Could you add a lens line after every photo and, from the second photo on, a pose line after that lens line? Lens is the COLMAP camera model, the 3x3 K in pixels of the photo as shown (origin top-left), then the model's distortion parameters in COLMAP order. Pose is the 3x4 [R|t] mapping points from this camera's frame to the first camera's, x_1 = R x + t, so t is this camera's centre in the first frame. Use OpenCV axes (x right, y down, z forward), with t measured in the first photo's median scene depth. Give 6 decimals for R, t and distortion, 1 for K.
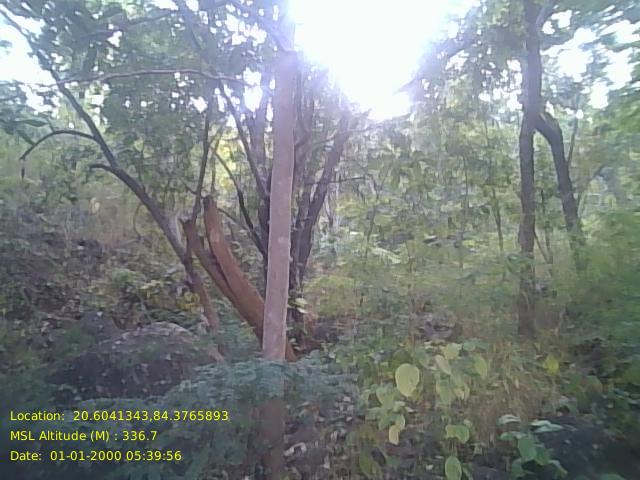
lens RADIAL K [[518.6, 0, 323.3], [0, 518.6, 241.8], [0, 0, 1]] dist [0.107847, -0.191799]
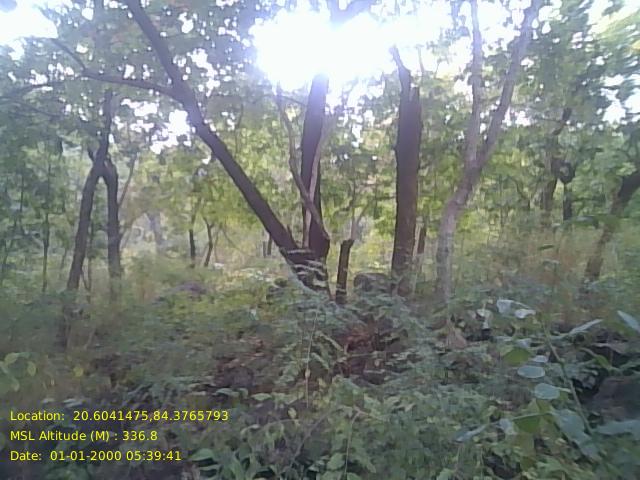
lens RADIAL K [[518.6, 0, 323.3], [0, 518.6, 241.8], [0, 0, 1]] dist [0.107847, -0.191799]
pose [[0.669285, 0.164393, 0.724591, -0.106476], [-0.134754, 0.985900, -0.099210, -0.026246], [-0.730684, -0.031242, 0.682001, -0.219961]]
